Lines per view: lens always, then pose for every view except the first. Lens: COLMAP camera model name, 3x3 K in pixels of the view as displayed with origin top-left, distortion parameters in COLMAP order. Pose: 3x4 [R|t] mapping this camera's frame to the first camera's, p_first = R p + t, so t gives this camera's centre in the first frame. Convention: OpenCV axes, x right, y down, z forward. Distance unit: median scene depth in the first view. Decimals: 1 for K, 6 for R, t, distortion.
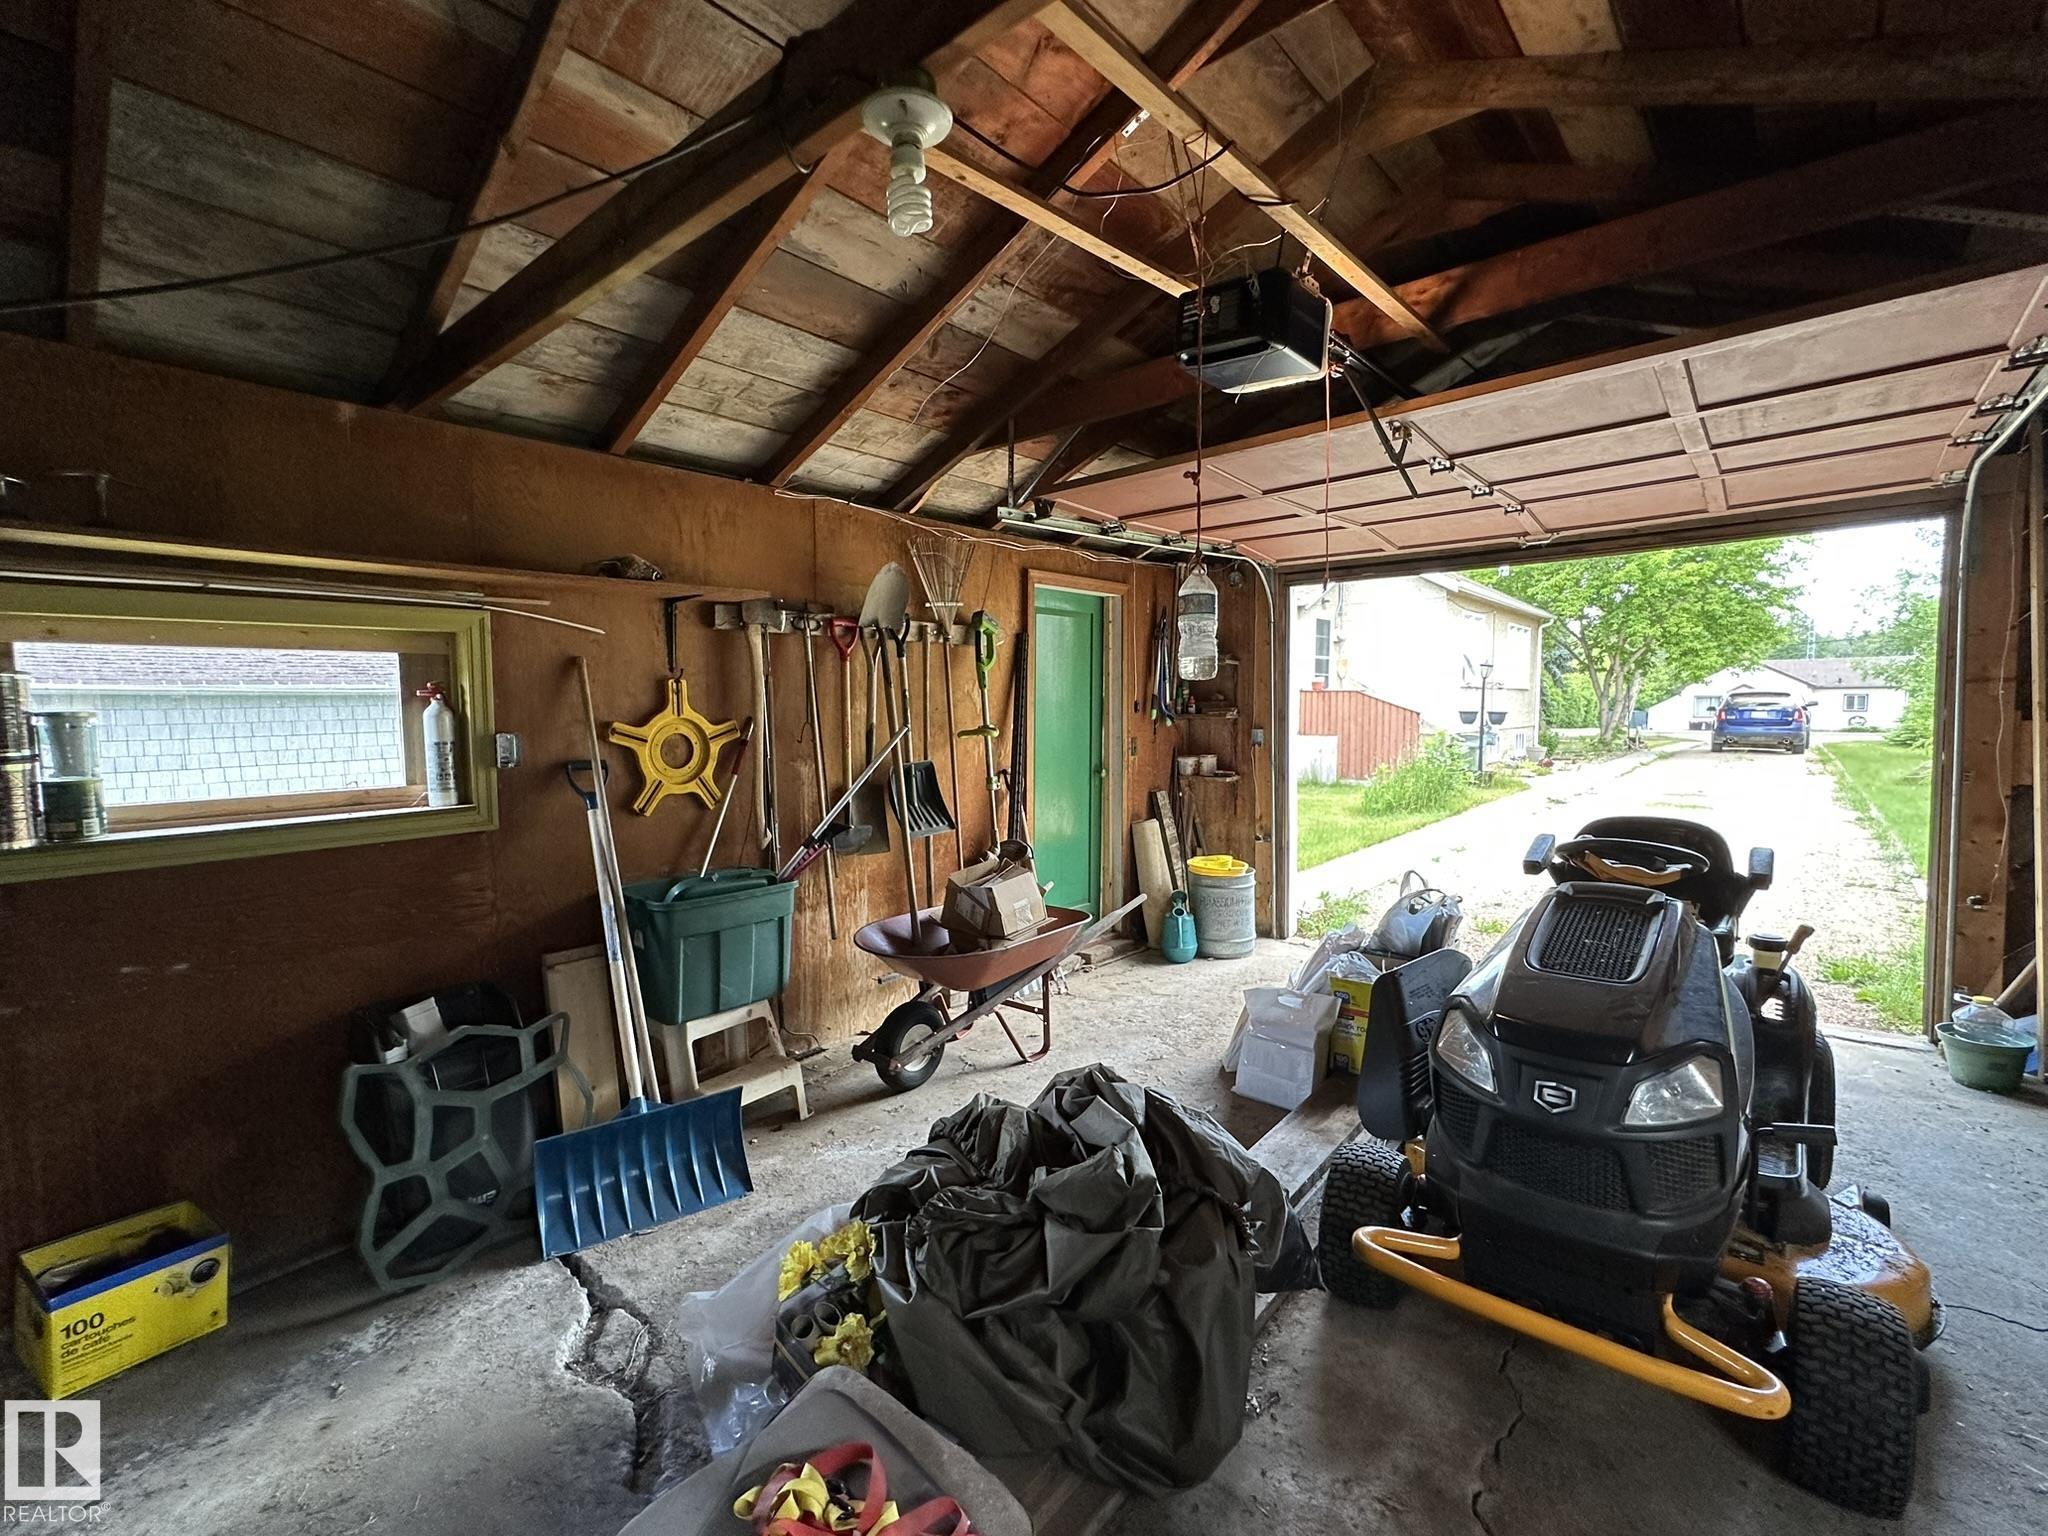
lens RADIAL K [[900.3, 0, 1024.0], [0, 900.3, 768.0], [0, 0, 1]] dist [-0.000882, 0.000009]
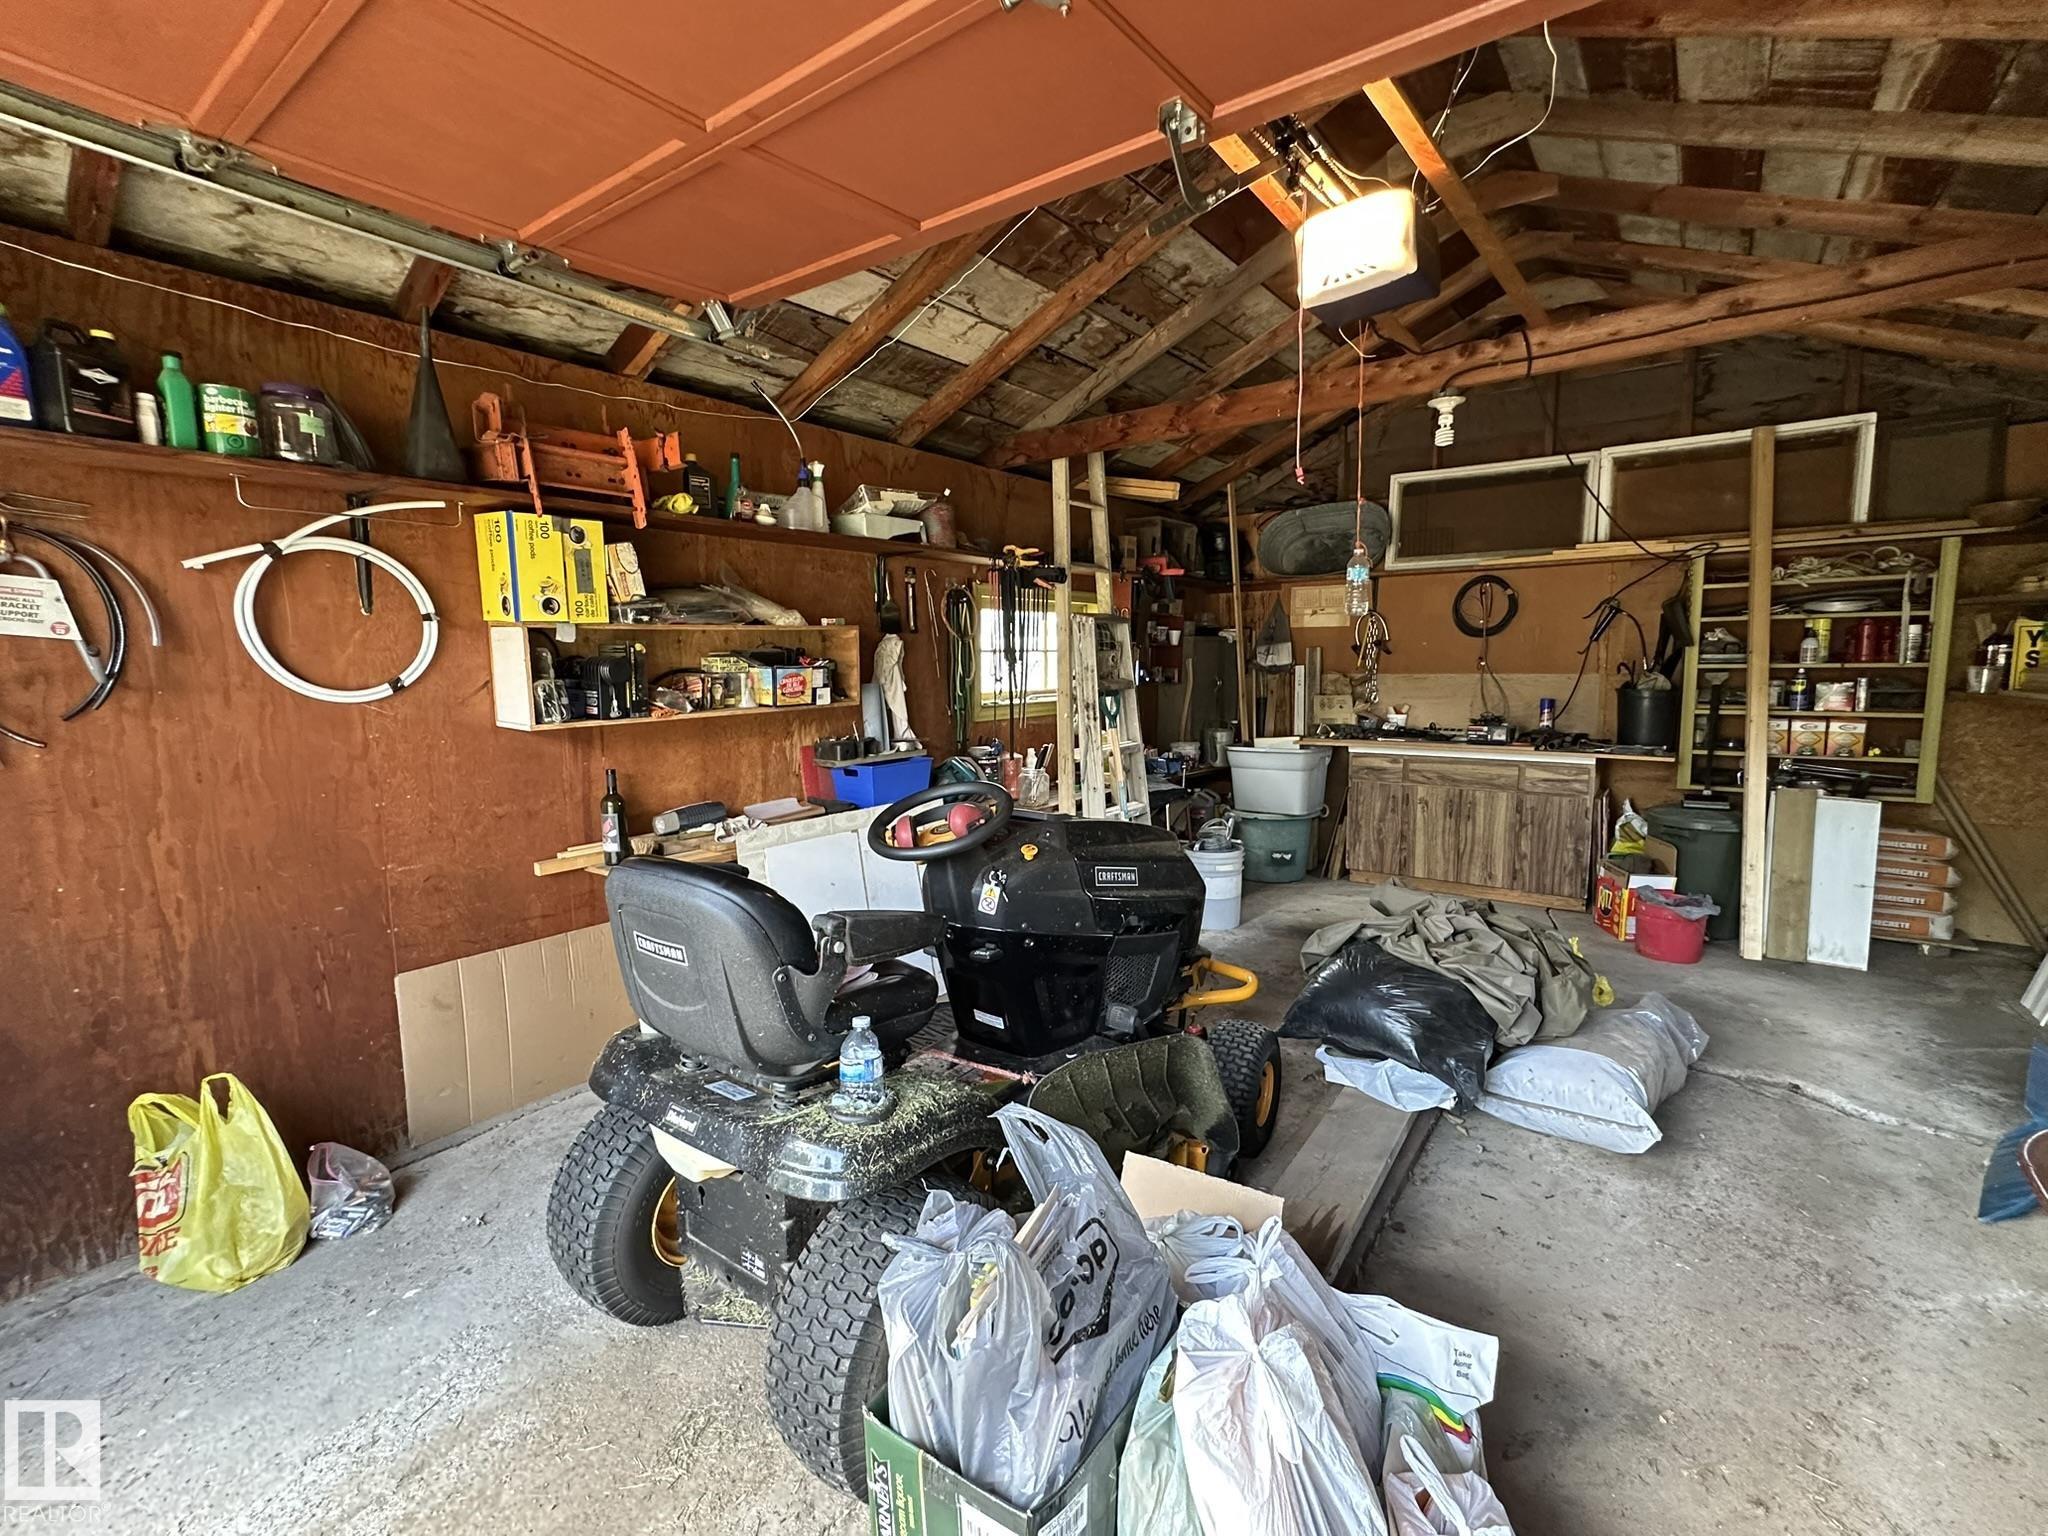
lens RADIAL K [[900.3, 0, 1024.0], [0, 900.3, 768.0], [0, 0, 1]] dist [-0.000882, 0.000009]
pose [[-0.997085, 0.040969, -0.064360, 0.490675], [0.027641, 0.980259, 0.195775, -0.087702], [0.071110, 0.193425, -0.978535, 1.390345]]
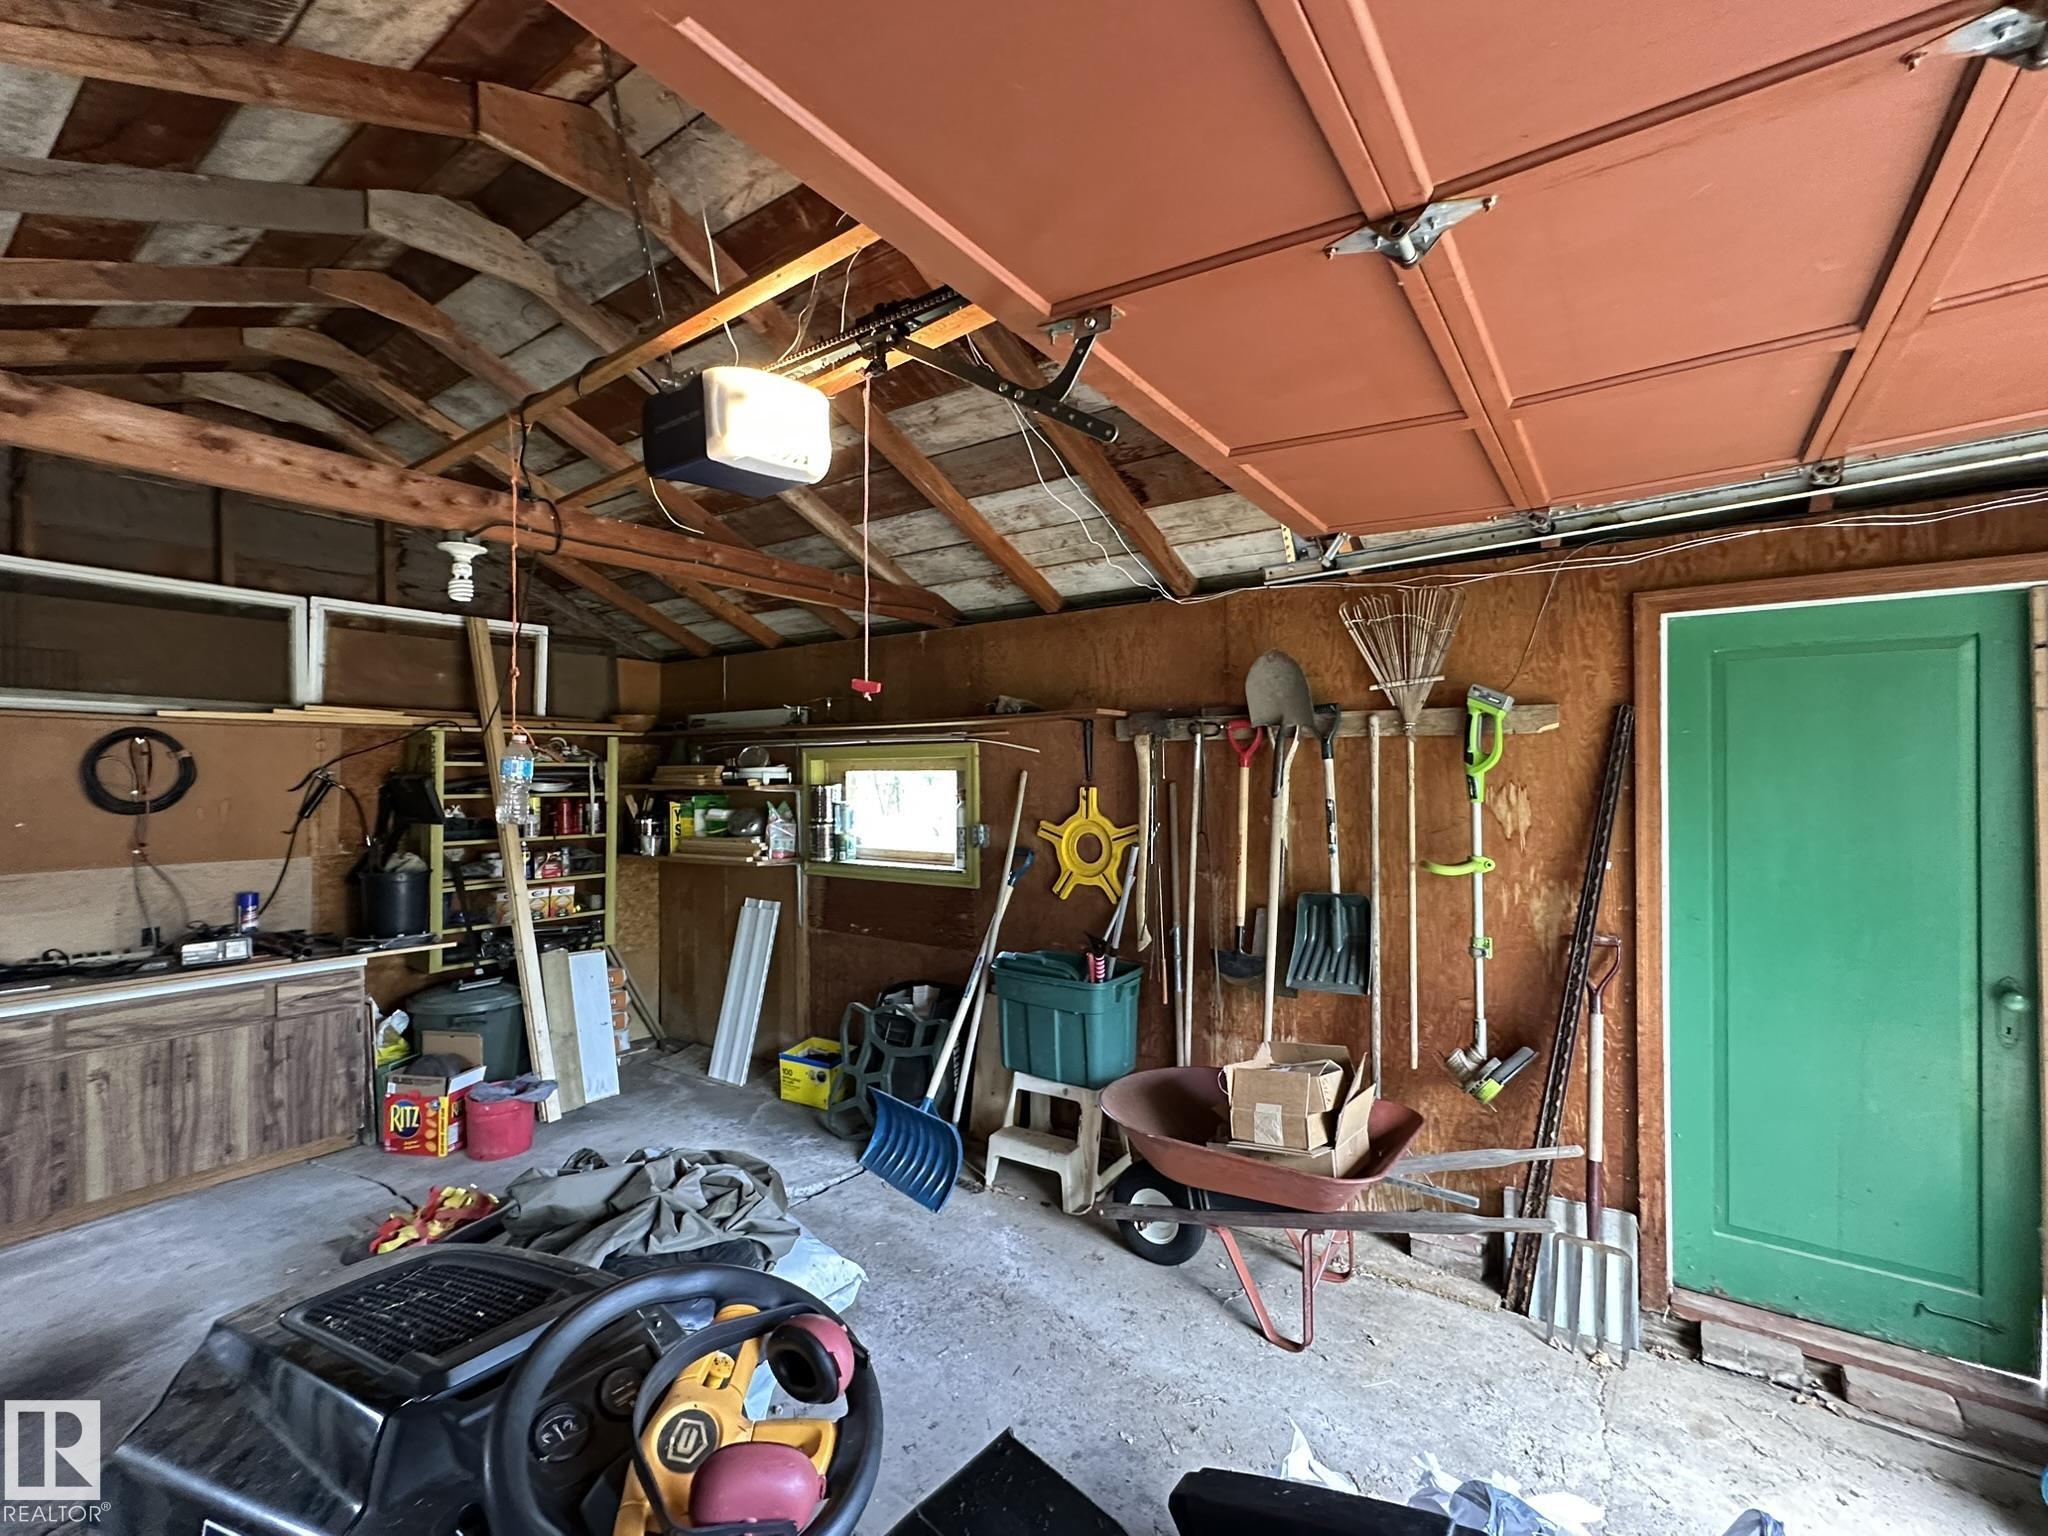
lens RADIAL K [[900.3, 0, 1024.0], [0, 900.3, 768.0], [0, 0, 1]] dist [-0.000882, 0.000009]
pose [[0.085479, 0.006698, -0.996317, 0.778277], [-0.071888, 0.997413, 0.000538, -0.118454], [0.993743, 0.071577, 0.085740, 0.819179]]
